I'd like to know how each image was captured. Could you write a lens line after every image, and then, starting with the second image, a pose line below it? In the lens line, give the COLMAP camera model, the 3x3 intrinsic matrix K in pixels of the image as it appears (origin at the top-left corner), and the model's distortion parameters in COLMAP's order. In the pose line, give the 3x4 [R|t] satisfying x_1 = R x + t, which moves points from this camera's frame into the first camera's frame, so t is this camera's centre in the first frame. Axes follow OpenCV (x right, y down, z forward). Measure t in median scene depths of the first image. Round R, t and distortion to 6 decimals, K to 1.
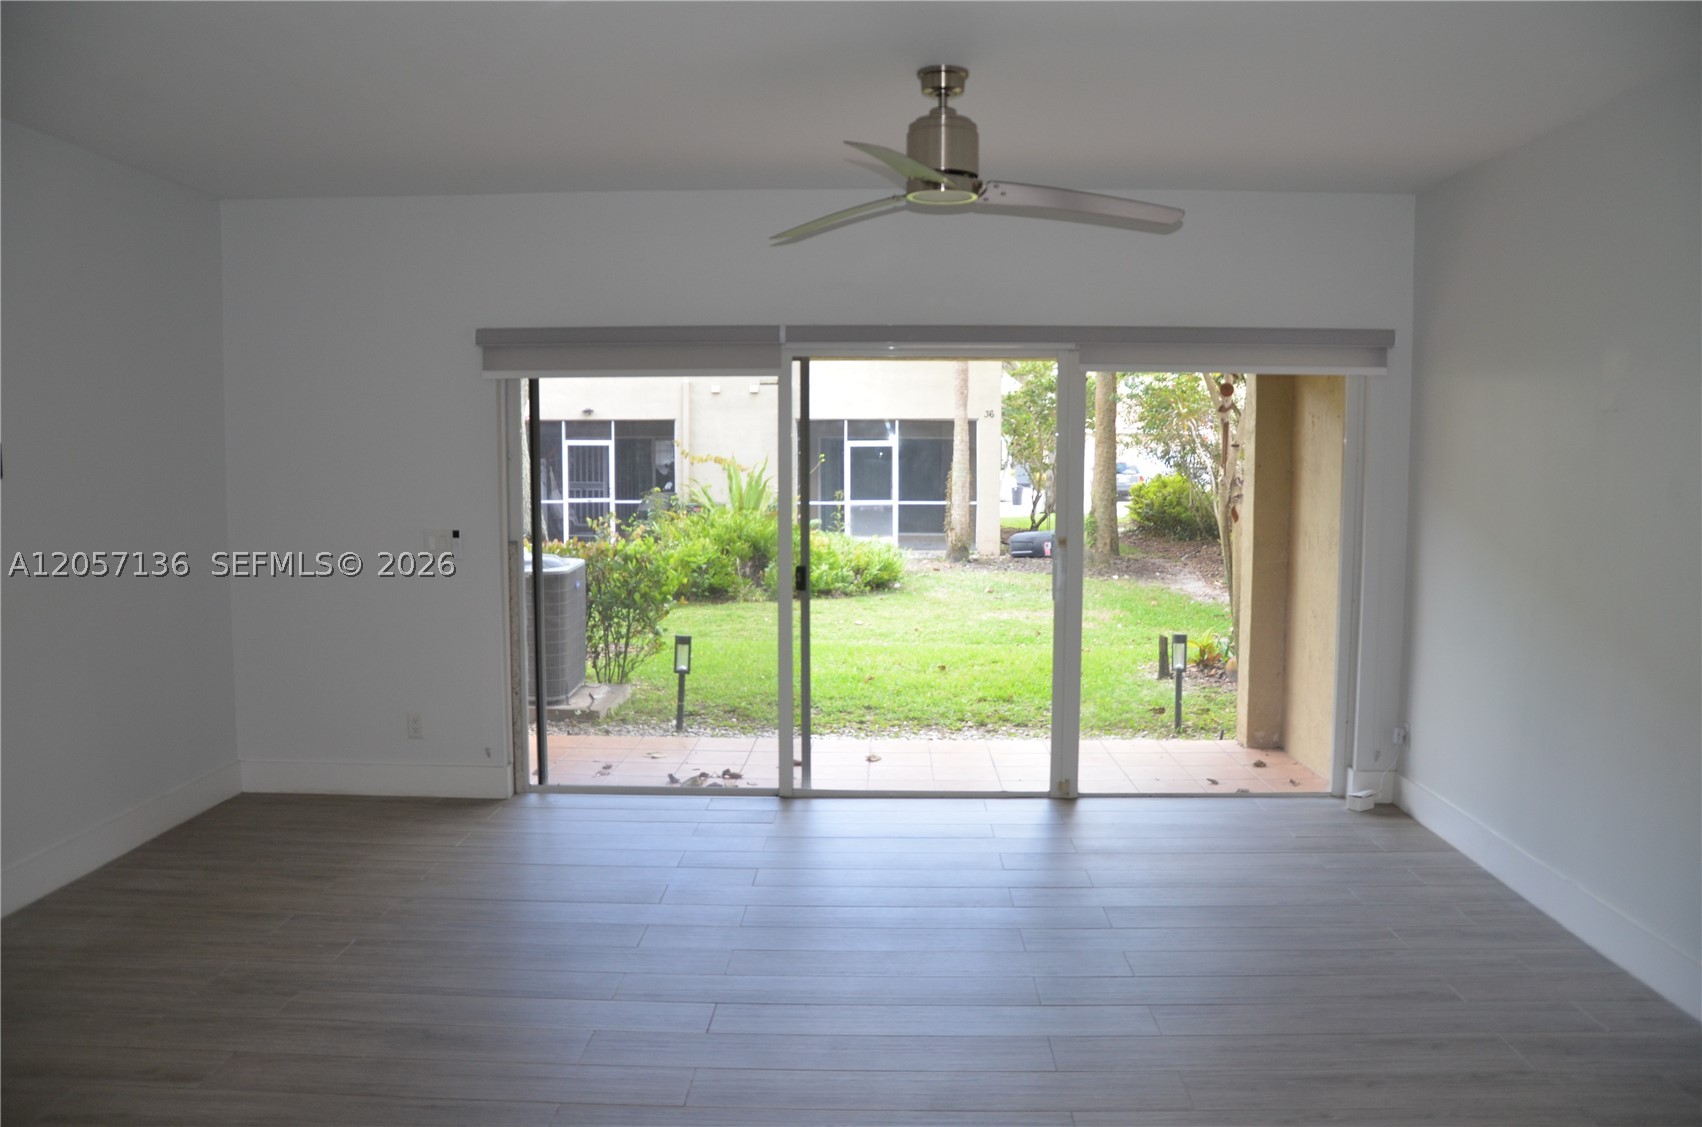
lens RADIAL K [[1319.7, 0, 854.9], [0, 1319.7, 571.6], [0, 0, 1]] dist [-0.167600, 0.128176]
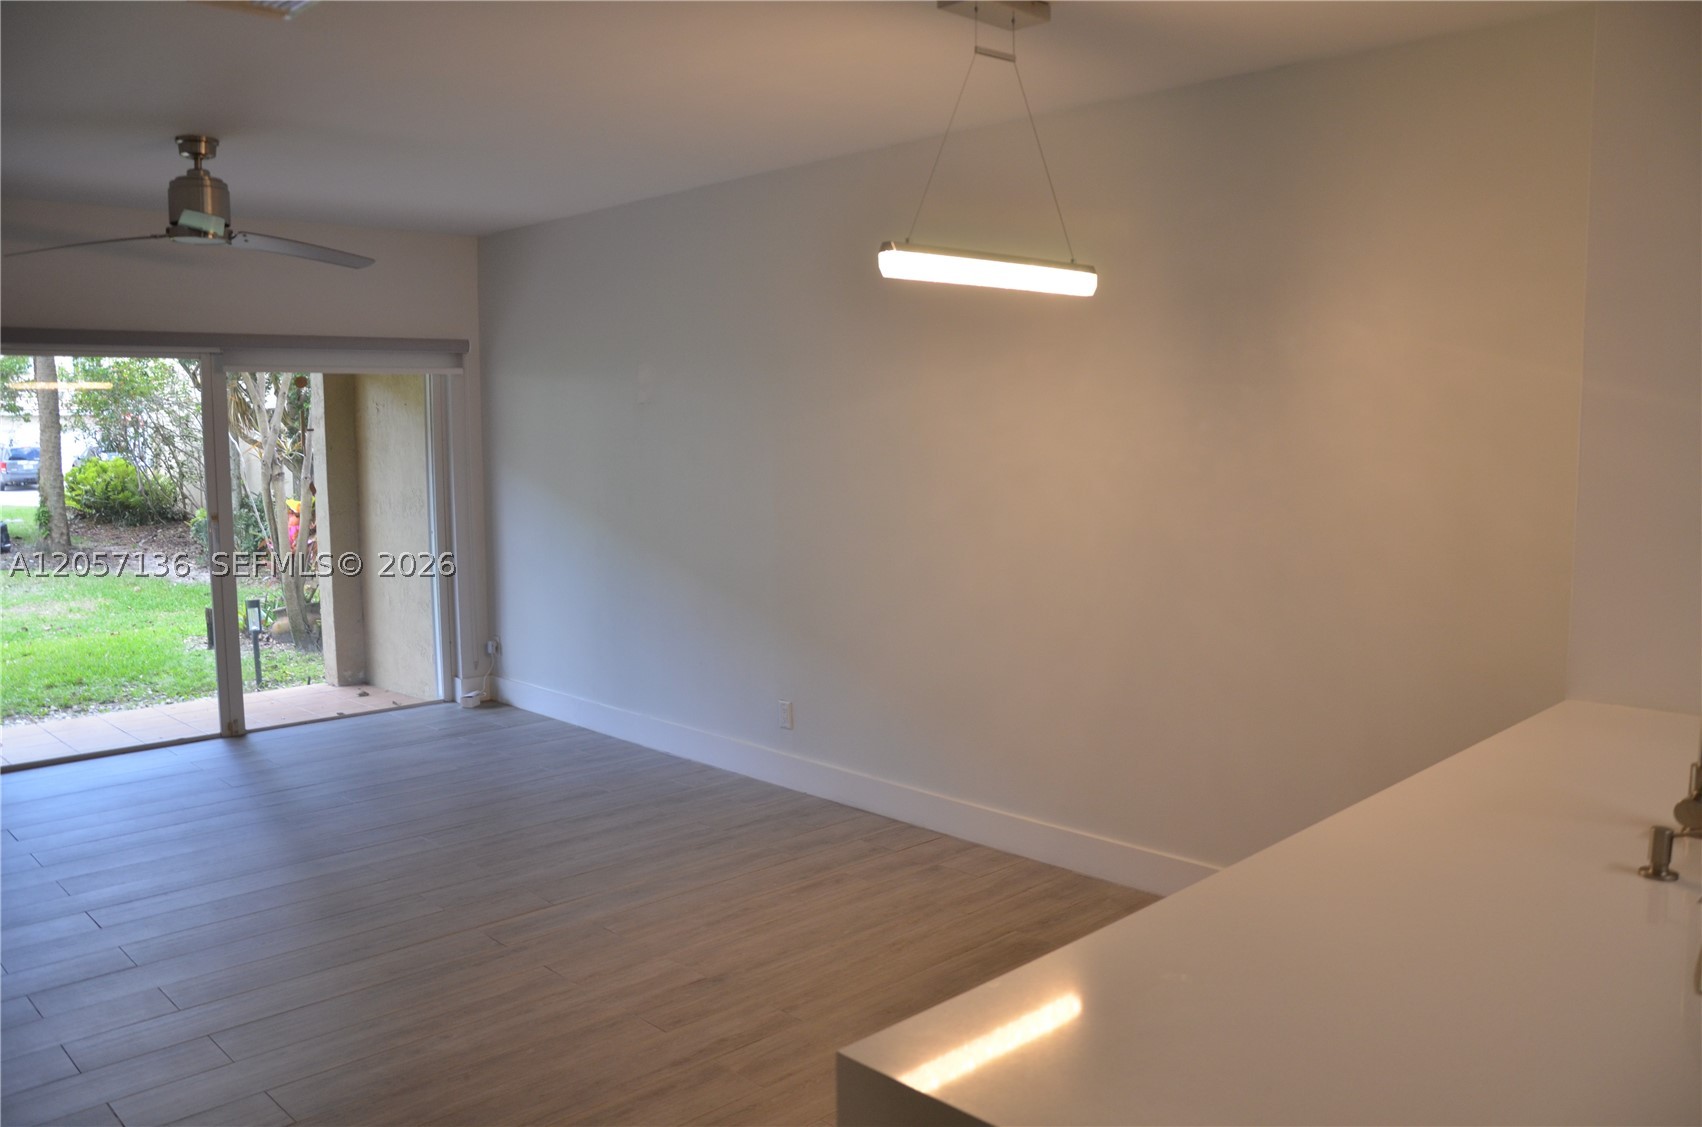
lens RADIAL K [[1319.7, 0, 854.9], [0, 1319.7, 571.6], [0, 0, 1]] dist [-0.167600, 0.128176]
pose [[0.693603, -0.086829, 0.715106, -0.251585], [0.073135, 0.996067, 0.050008, 0.010105], [-0.716636, 0.017614, 0.697225, -0.191112]]
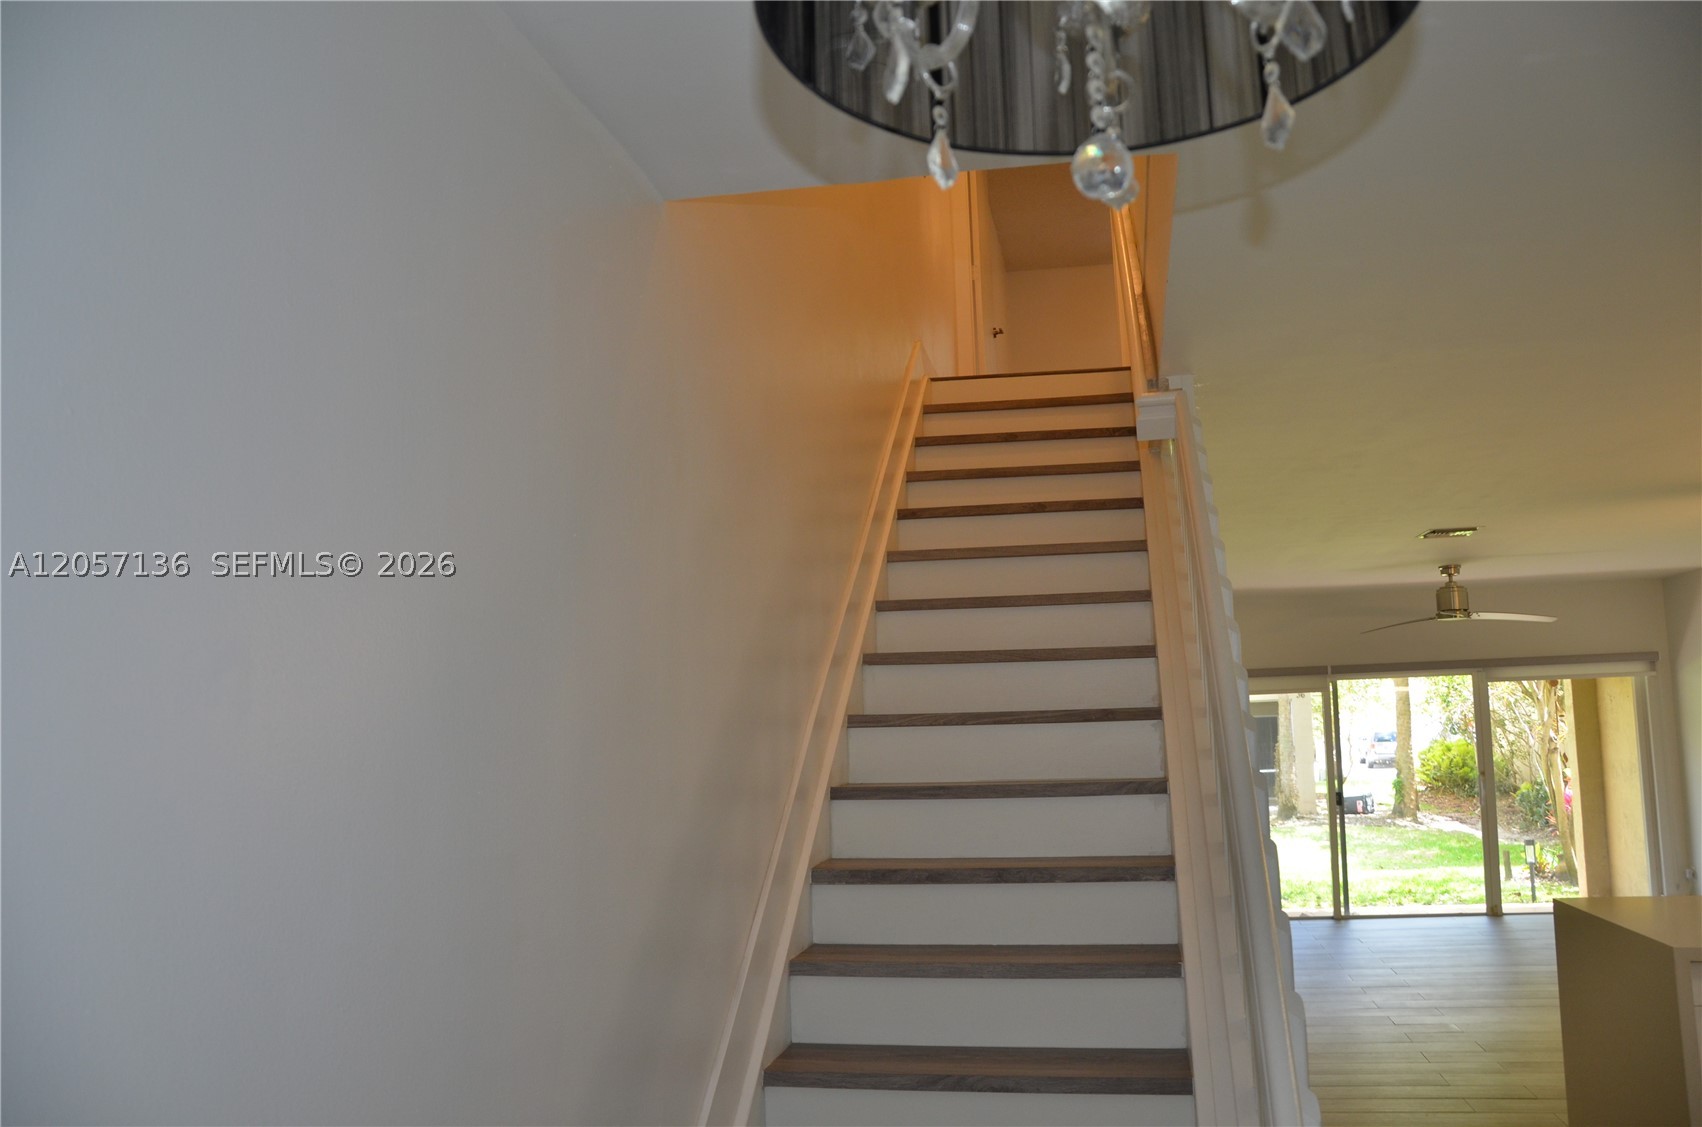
lens RADIAL K [[1319.7, 0, 854.9], [0, 1319.7, 571.6], [0, 0, 1]] dist [-0.167600, 0.128176]
pose [[0.984816, -0.047255, -0.167044, -0.387145], [0.010699, 0.976930, -0.213291, 0.070406], [0.173269, 0.208265, 0.962602, -0.913644]]
